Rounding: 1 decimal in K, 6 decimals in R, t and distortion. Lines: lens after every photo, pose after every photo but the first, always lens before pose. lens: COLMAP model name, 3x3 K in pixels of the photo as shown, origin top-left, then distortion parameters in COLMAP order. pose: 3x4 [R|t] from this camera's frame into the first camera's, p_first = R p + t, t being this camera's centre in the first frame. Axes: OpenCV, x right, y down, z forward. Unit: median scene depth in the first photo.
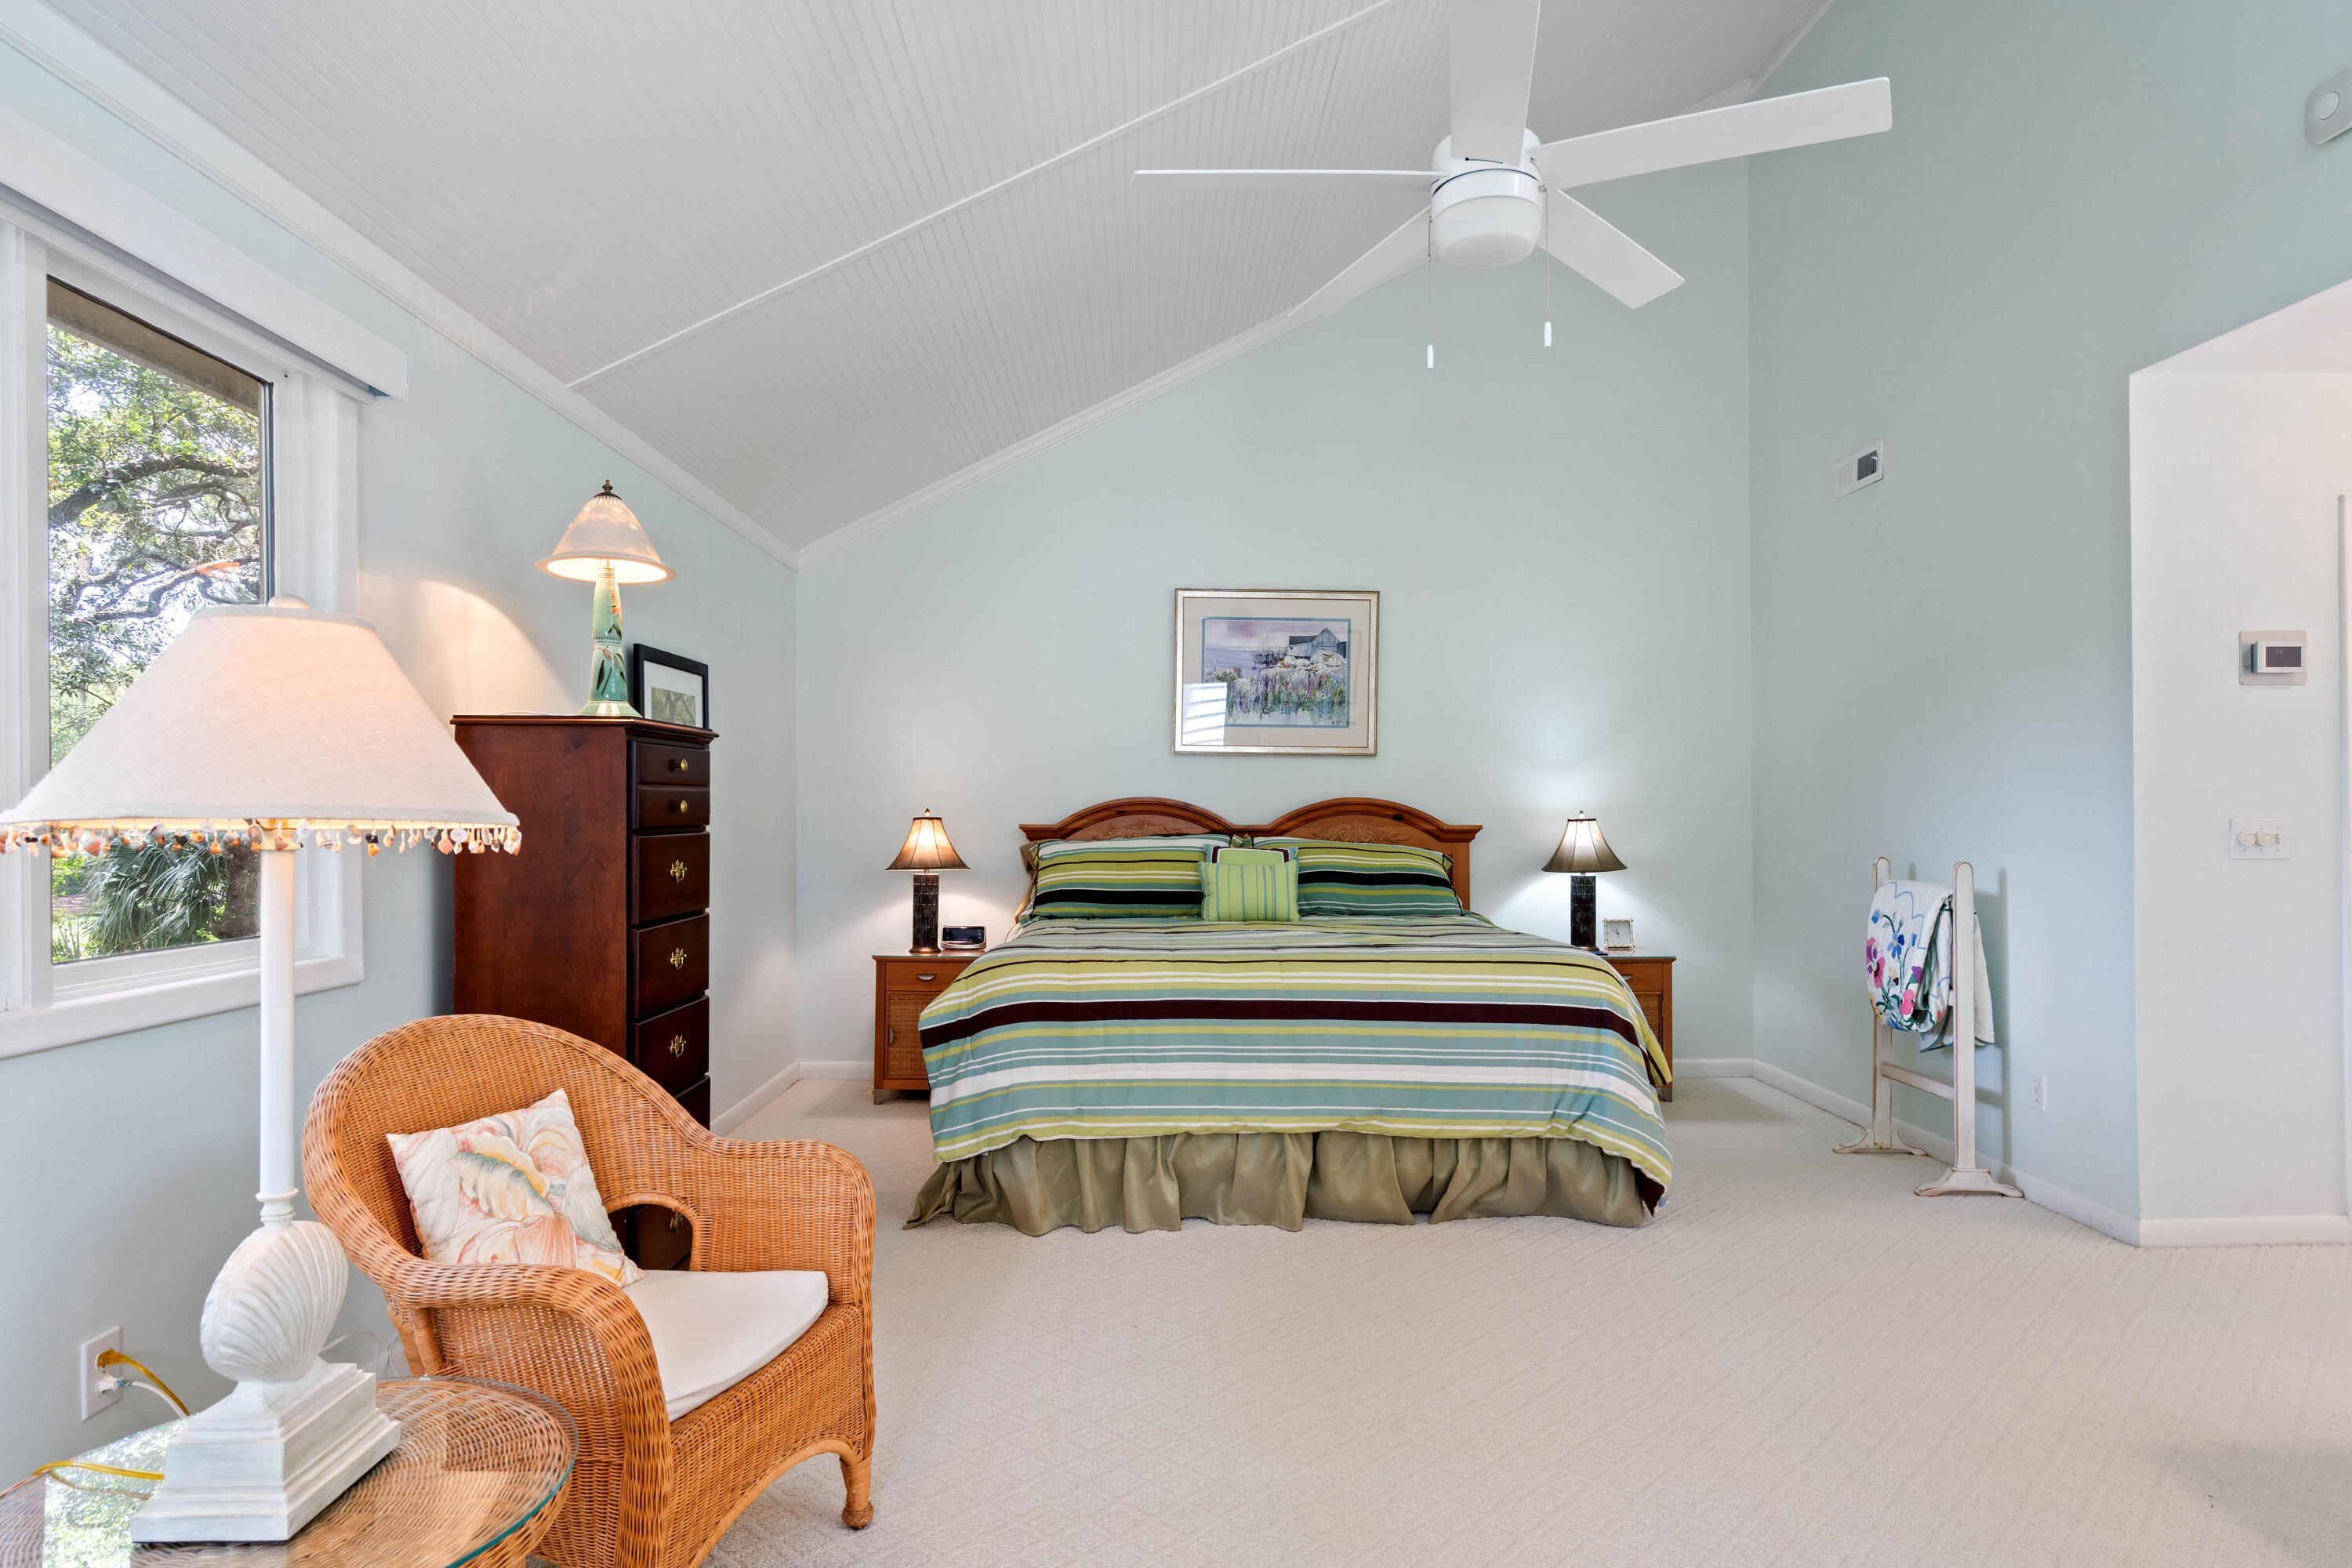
lens RADIAL K [[1319.5, 0, 1173.4], [0, 1319.5, 804.5], [0, 0, 1]] dist [0.004947, 0.001134]
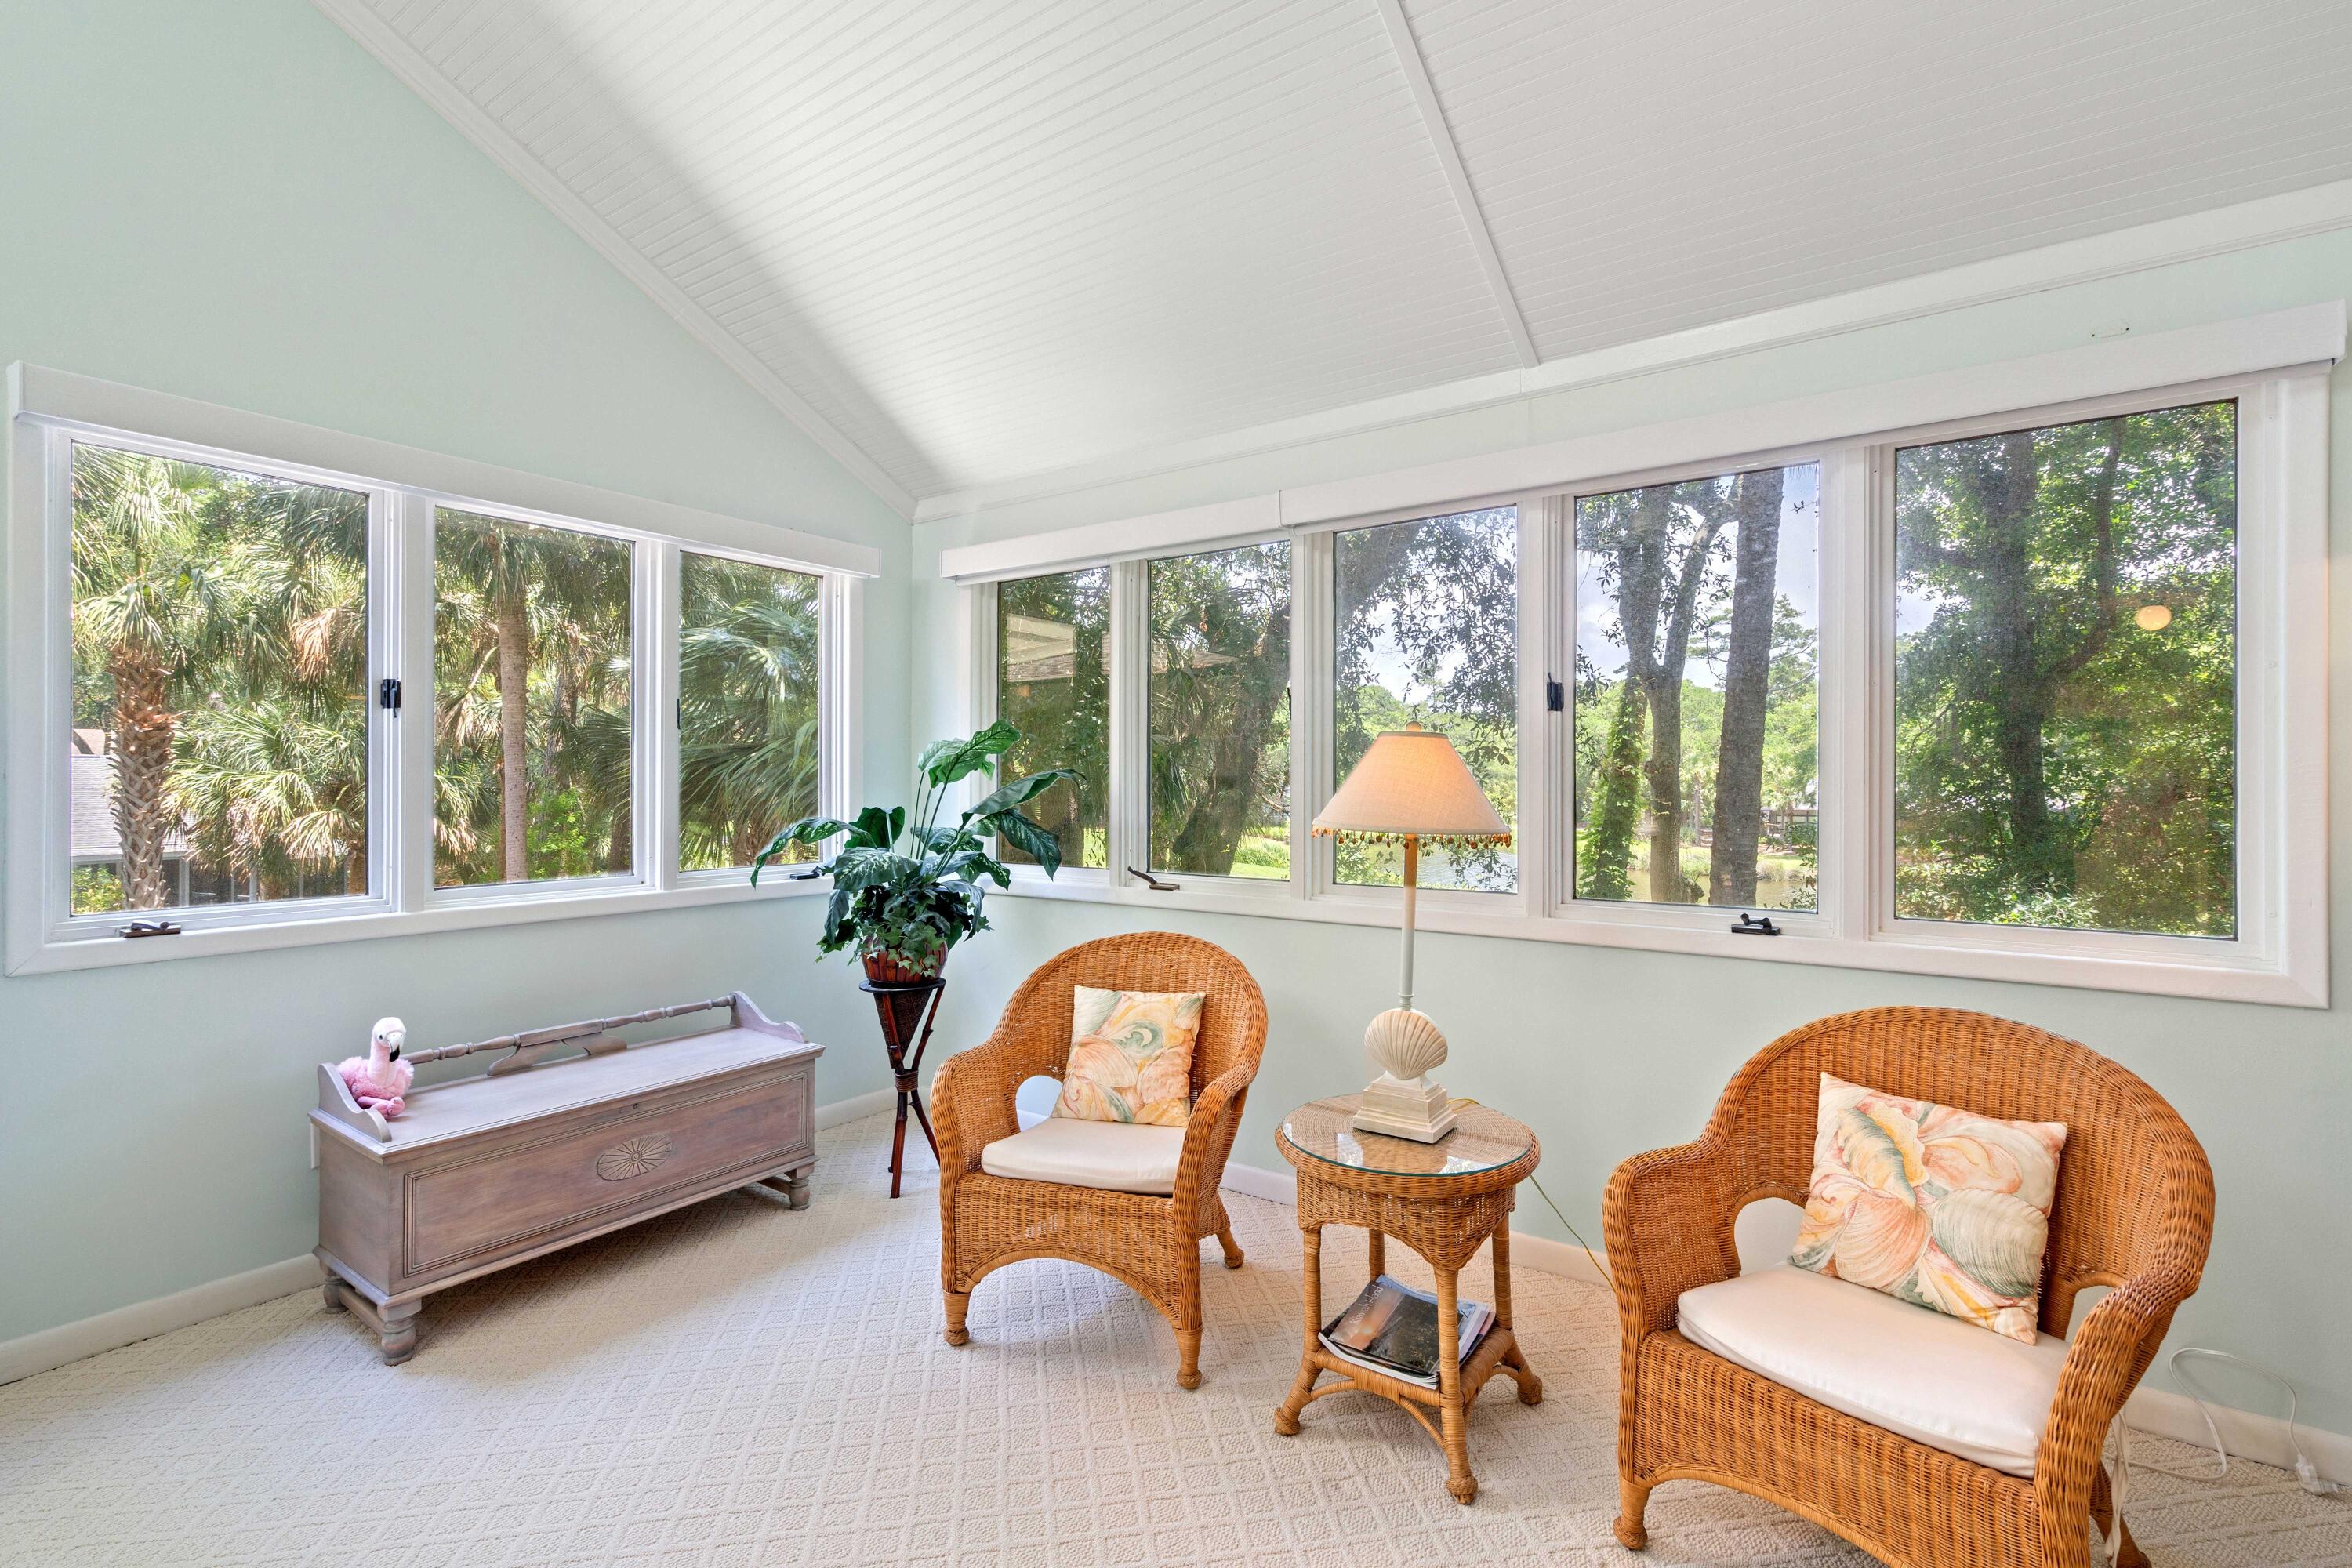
lens RADIAL K [[1079.6, 0, 1172.0], [0, 1079.6, 778.0], [0, 0, 1]] dist [-0.008879, 0.005213]
pose [[-0.603900, 0.005183, -0.797043, 0.316324], [0.009816, 0.999951, -0.000934, -0.022492], [0.797000, -0.008388, -0.603921, 0.563997]]
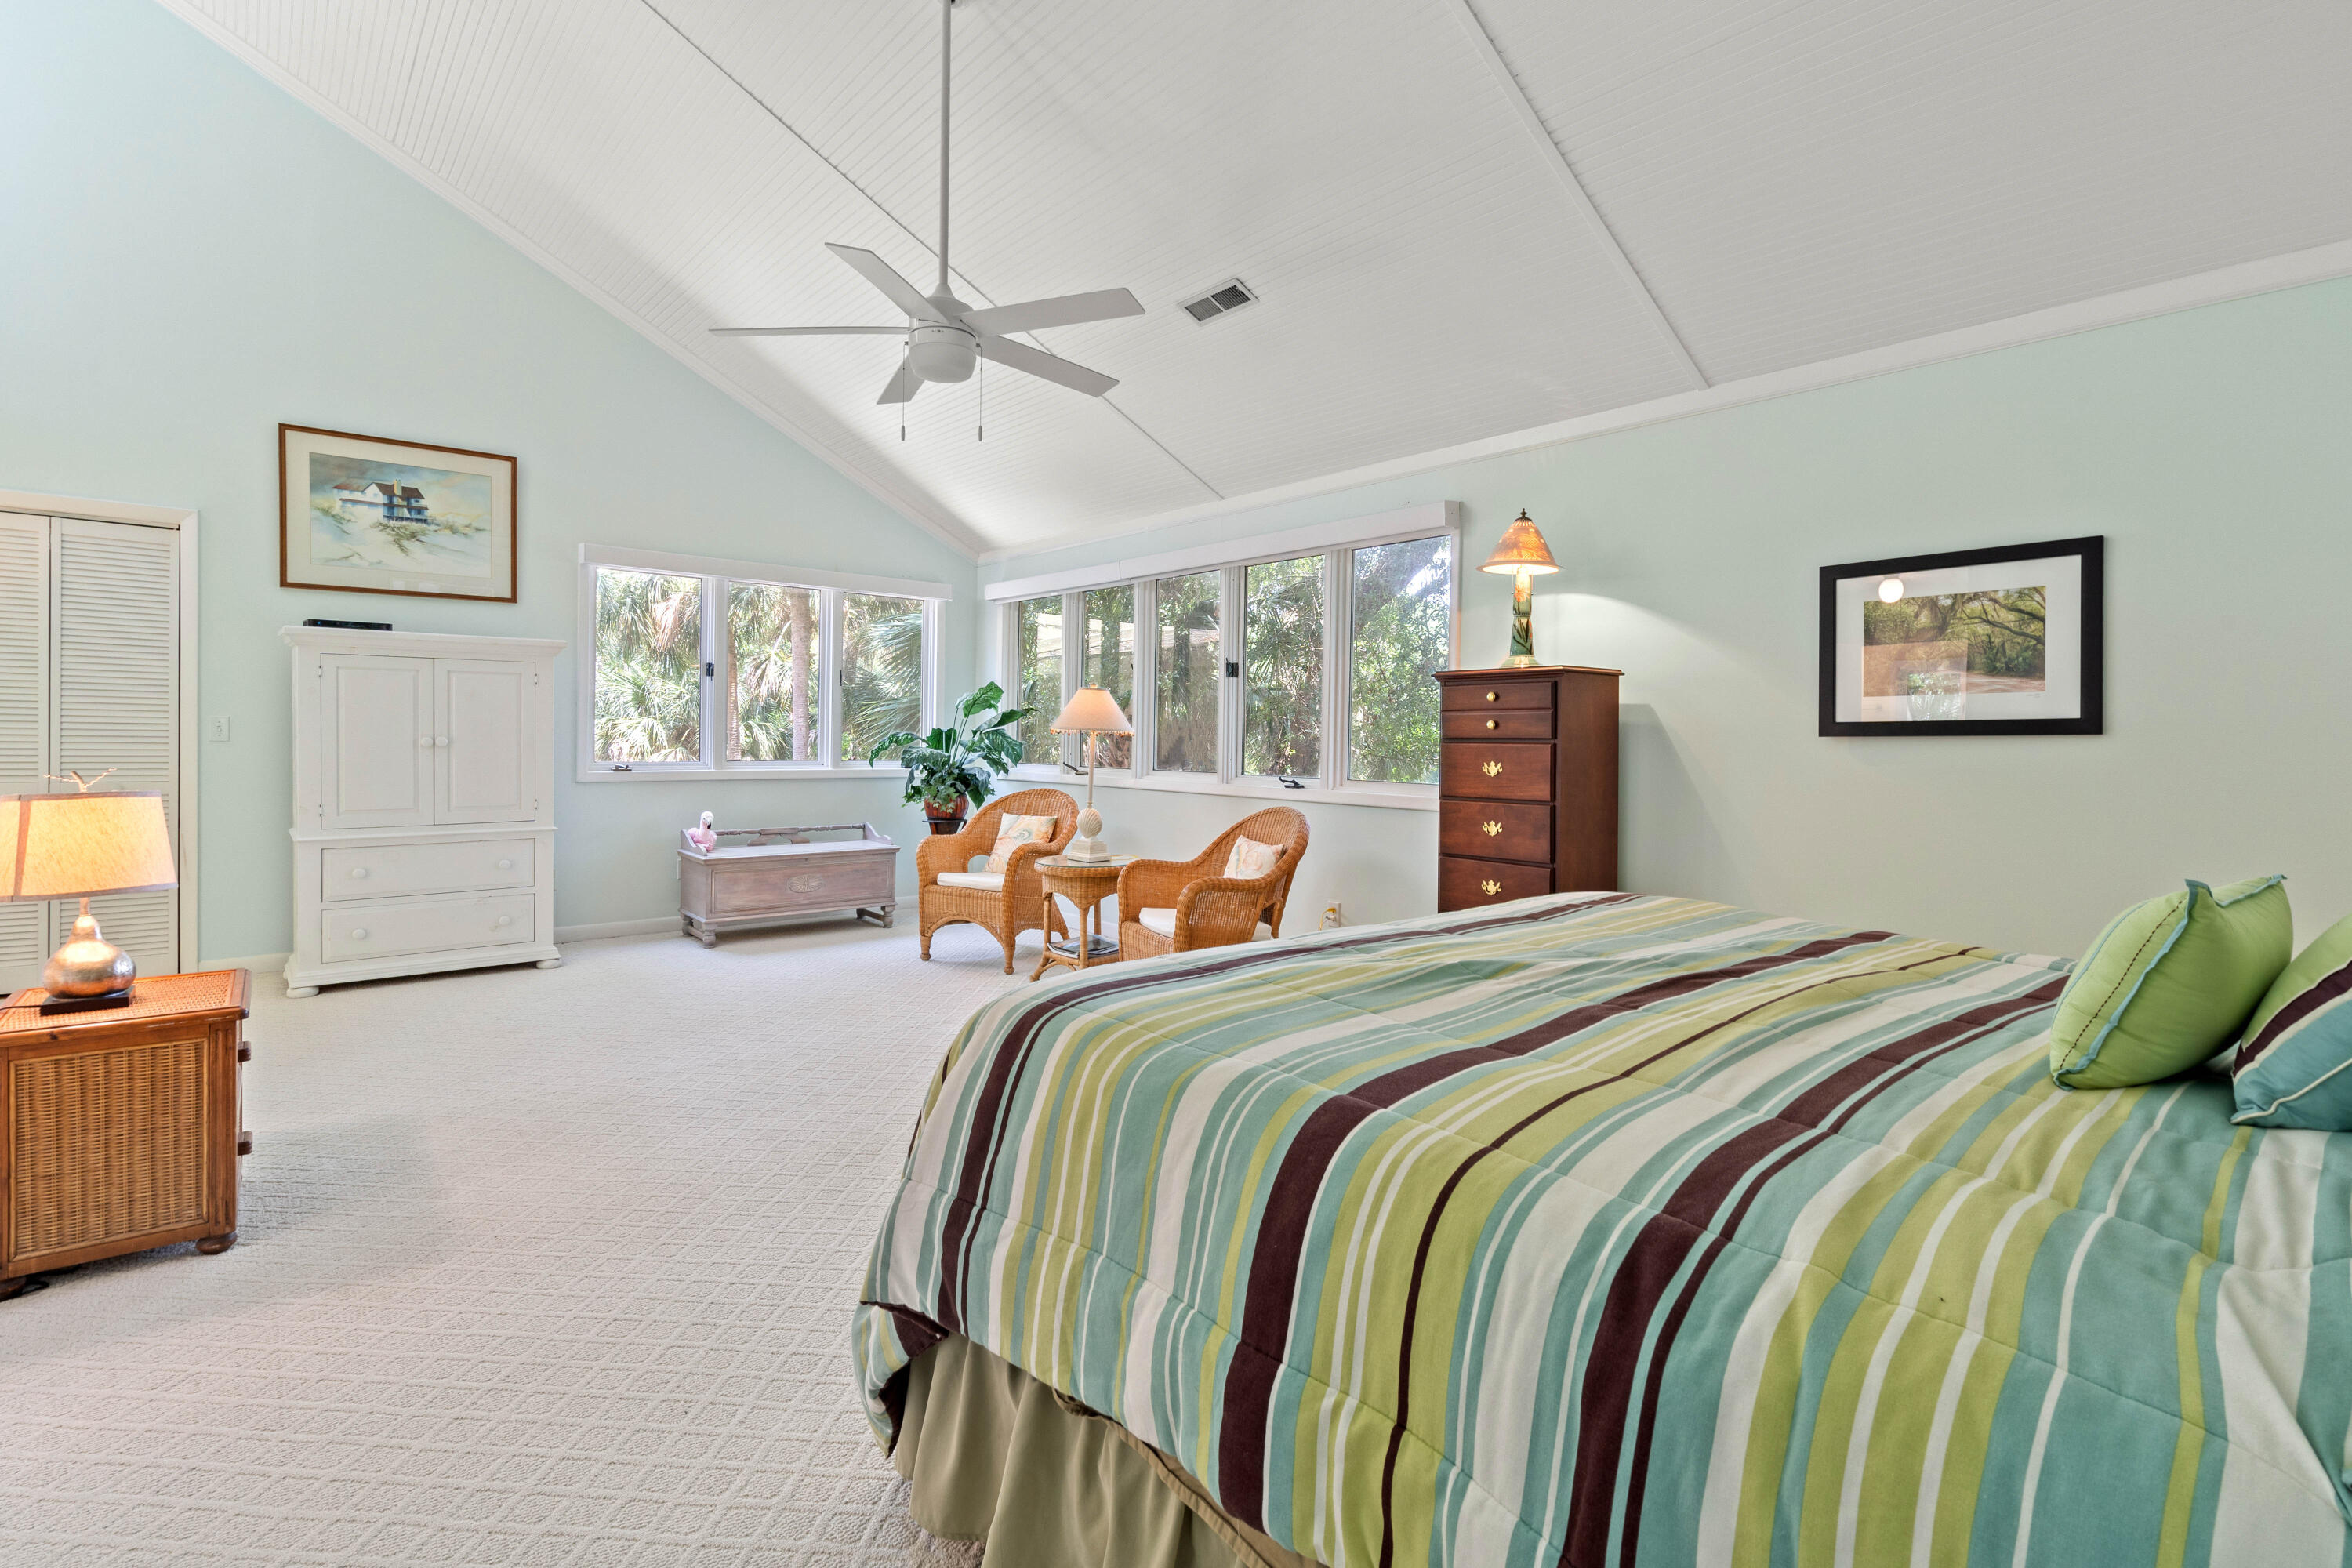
lens RADIAL K [[1092.7, 0, 1167.8], [0, 1092.7, 744.8], [0, 0, 1]] dist [-0.000531, 0.000120]
pose [[-0.776080, 0.001772, -0.630632, 0.556734], [-0.003346, 0.999970, 0.006927, 0.013114], [0.630625, 0.007486, -0.776051, 1.413980]]
